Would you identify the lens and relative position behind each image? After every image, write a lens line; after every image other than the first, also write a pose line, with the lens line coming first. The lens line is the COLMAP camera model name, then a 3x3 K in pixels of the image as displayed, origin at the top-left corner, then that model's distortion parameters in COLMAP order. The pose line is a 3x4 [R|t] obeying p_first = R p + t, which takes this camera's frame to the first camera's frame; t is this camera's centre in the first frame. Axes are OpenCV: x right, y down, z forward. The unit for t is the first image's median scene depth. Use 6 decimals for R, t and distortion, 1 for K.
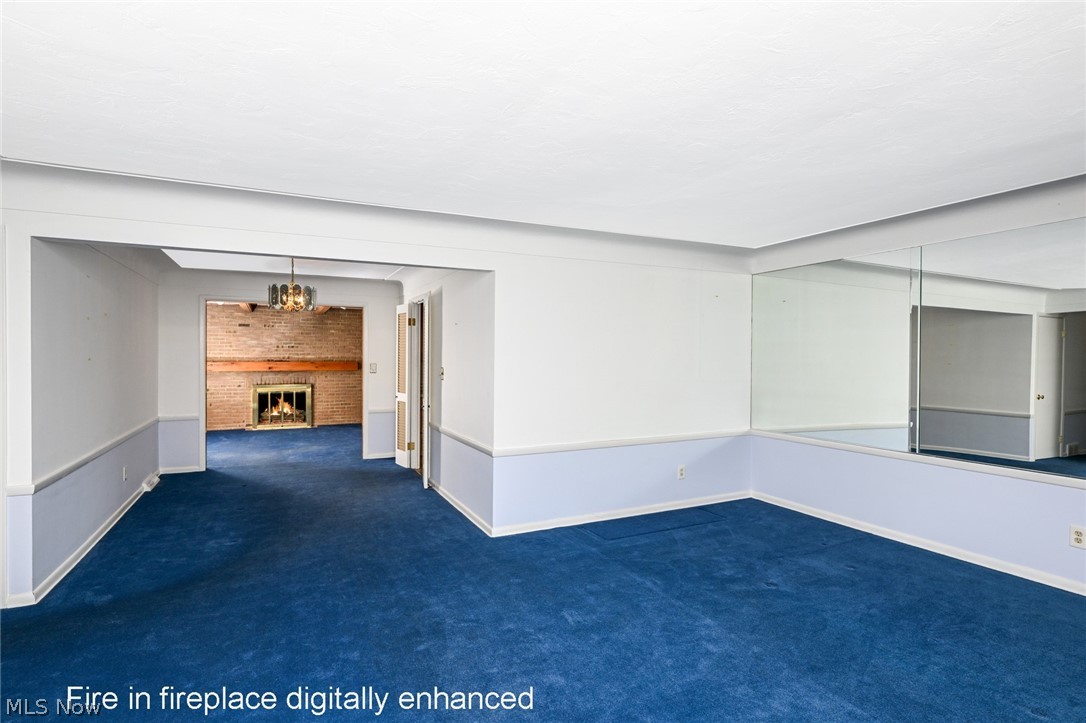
lens RADIAL K [[557.8, 0, 543.0], [0, 557.8, 361.5], [0, 0, 1]] dist [-0.002594, -0.000138]
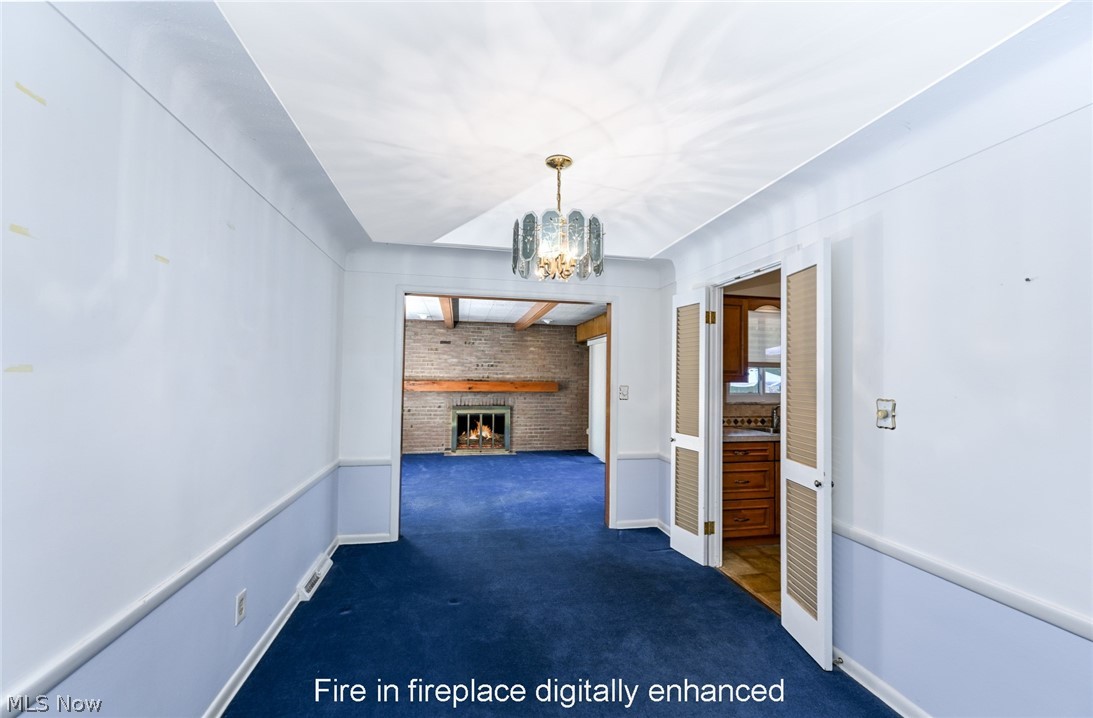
lens RADIAL K [[452.5, 0, 546.5], [0, 452.5, 359.0], [0, 0, 1]] dist [0.001219, -0.000030]
pose [[0.966995, -0.003555, -0.254772, -0.173862], [-0.009514, 0.998701, -0.050048, -0.000355], [0.254619, 0.050820, 0.965705, 0.301773]]
